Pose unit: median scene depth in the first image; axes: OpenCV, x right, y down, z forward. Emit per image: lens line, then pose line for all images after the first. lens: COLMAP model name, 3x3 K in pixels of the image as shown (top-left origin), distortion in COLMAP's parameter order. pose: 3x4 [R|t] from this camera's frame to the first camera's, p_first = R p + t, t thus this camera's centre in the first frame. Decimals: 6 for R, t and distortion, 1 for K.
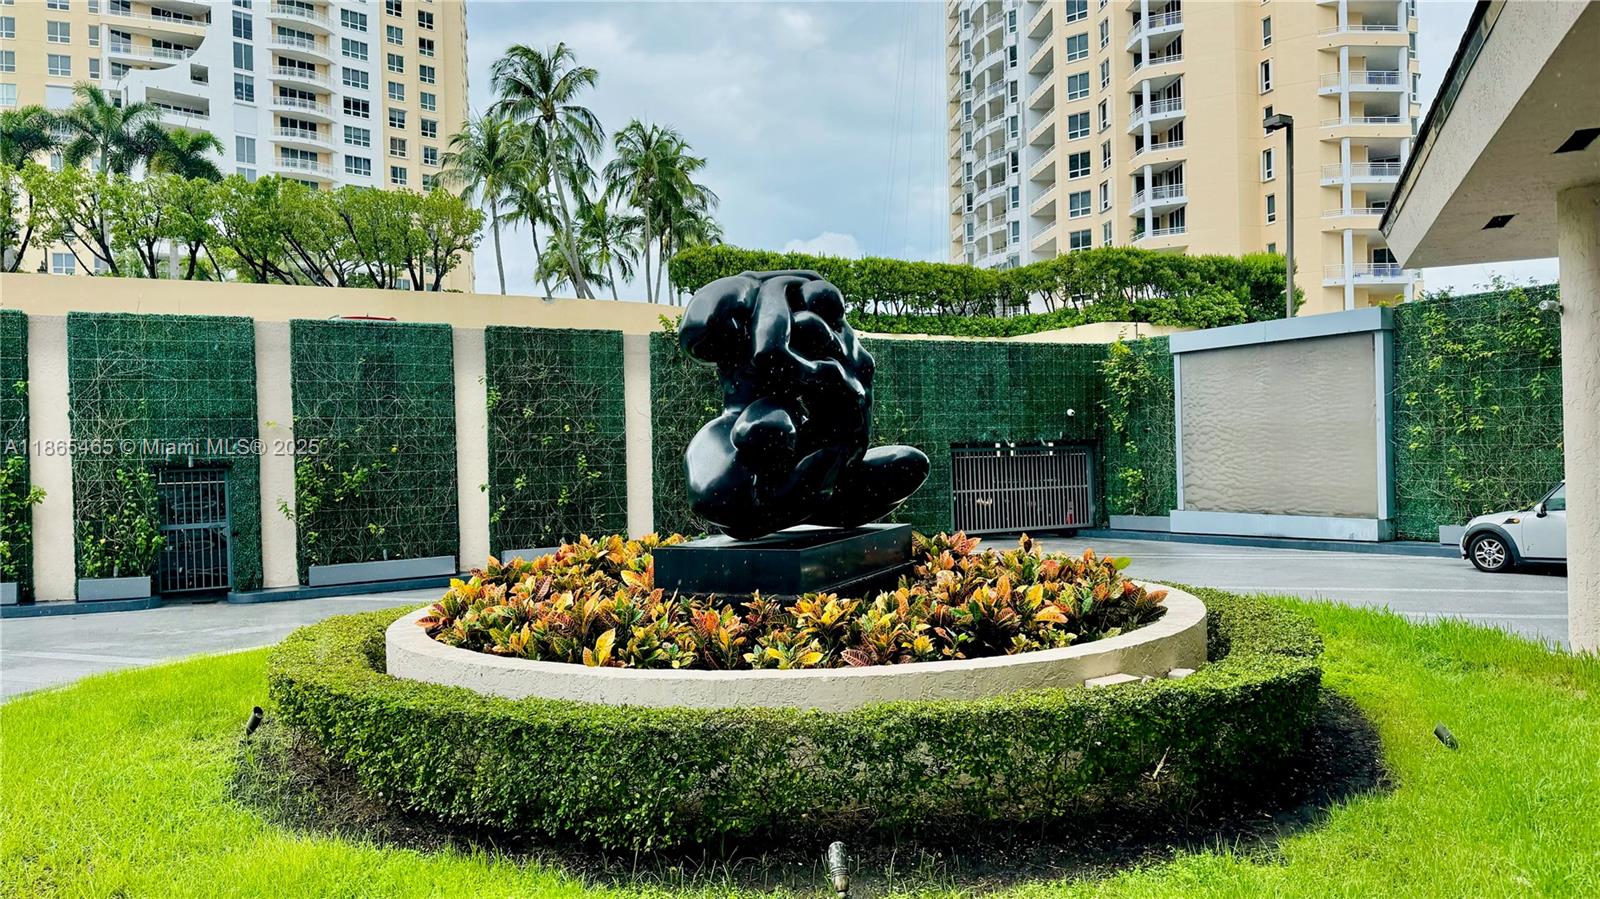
lens RADIAL K [[1126.2, 0, 800.0], [0, 1126.2, 449.5], [0, 0, 1]] dist [0.016543, -0.005339]
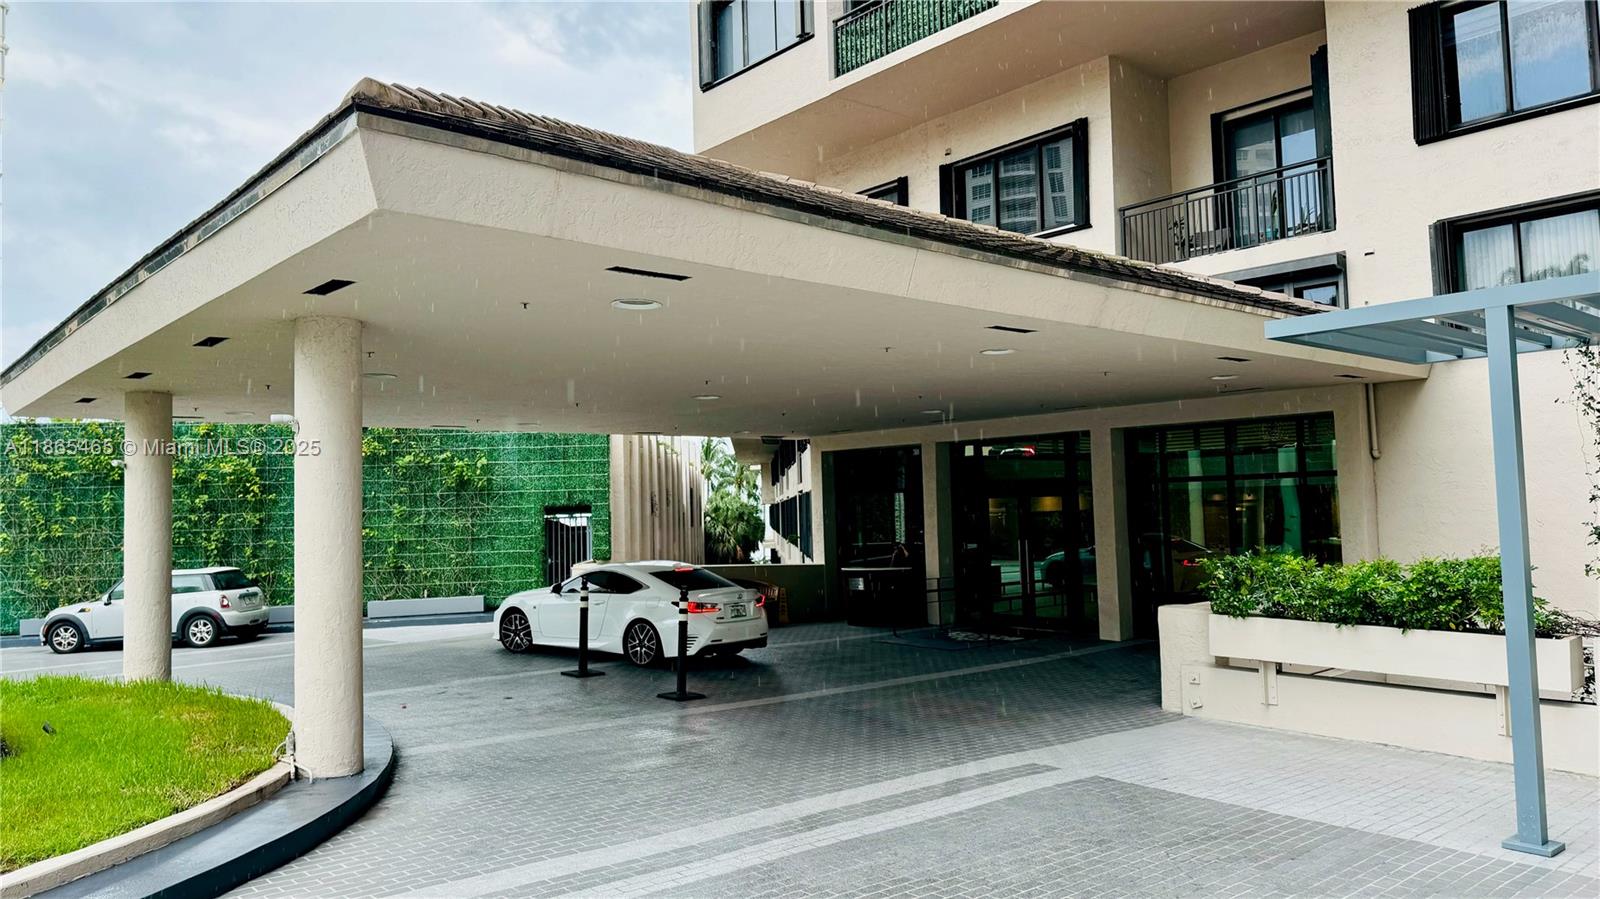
lens RADIAL K [[1126.2, 0, 800.0], [0, 1126.2, 449.5], [0, 0, 1]] dist [0.016543, -0.005339]
pose [[0.429465, 0.063160, 0.900872, -0.148698], [0.014964, 0.996917, -0.077027, -0.005127], [-0.902959, 0.046561, 0.427196, -0.224251]]
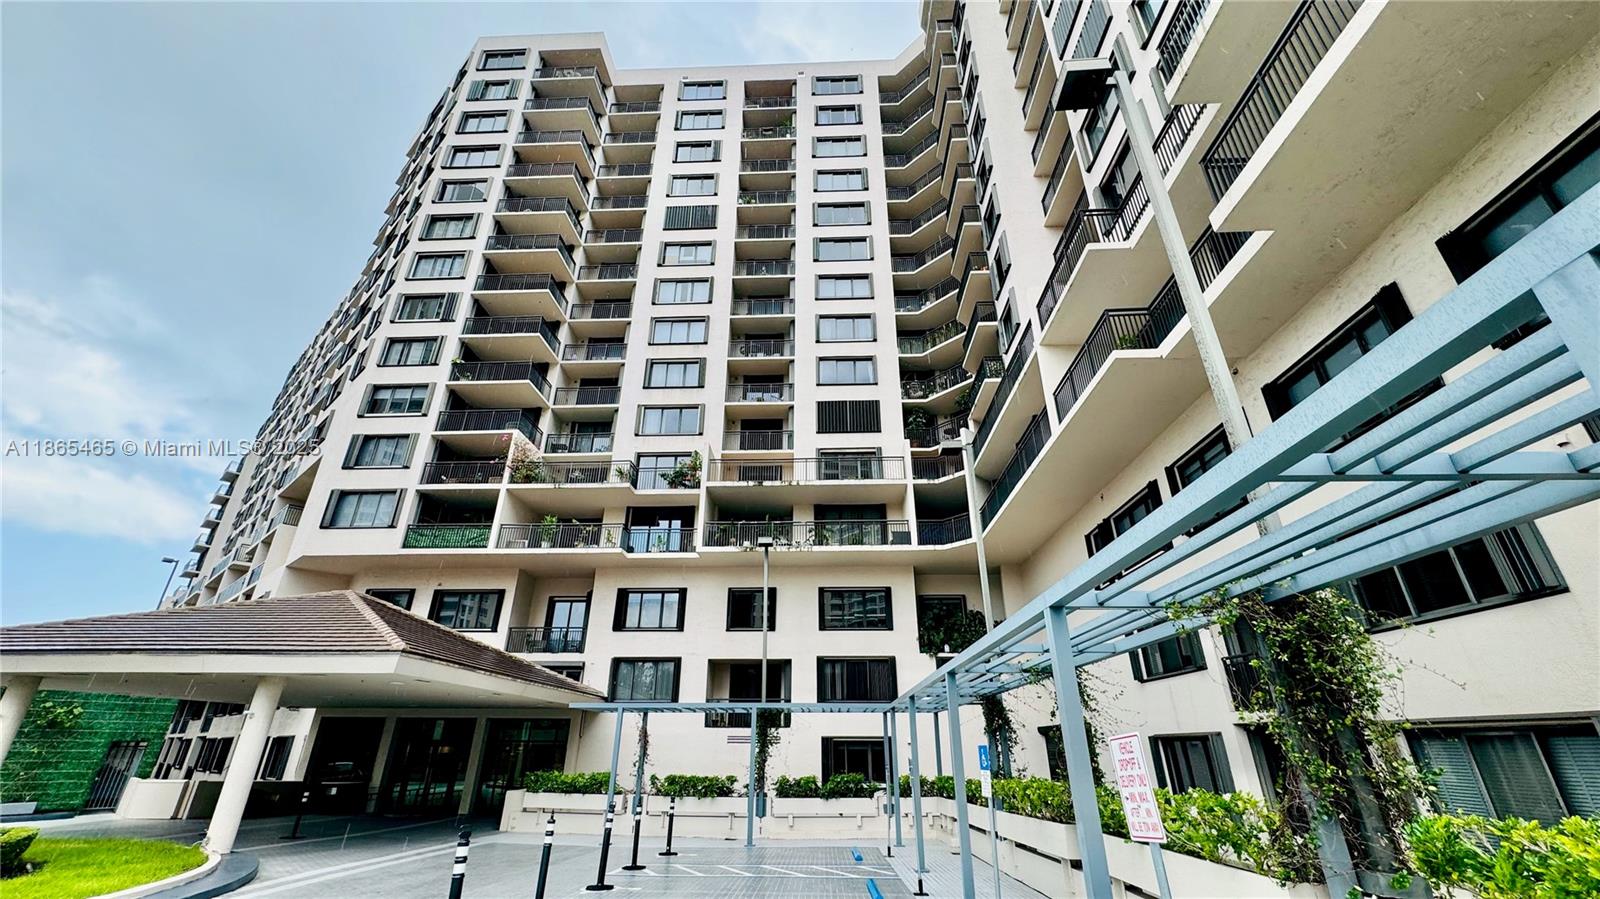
lens RADIAL K [[631.6, 0, 800.0], [0, 631.6, 449.5], [0, 0, 1]] dist [-0.002954, -0.000030]
pose [[-0.354534, 0.425868, 0.832431, -0.800411], [0.004619, 0.891047, -0.453888, 0.010288], [-0.935032, -0.157074, -0.317874, -0.161493]]
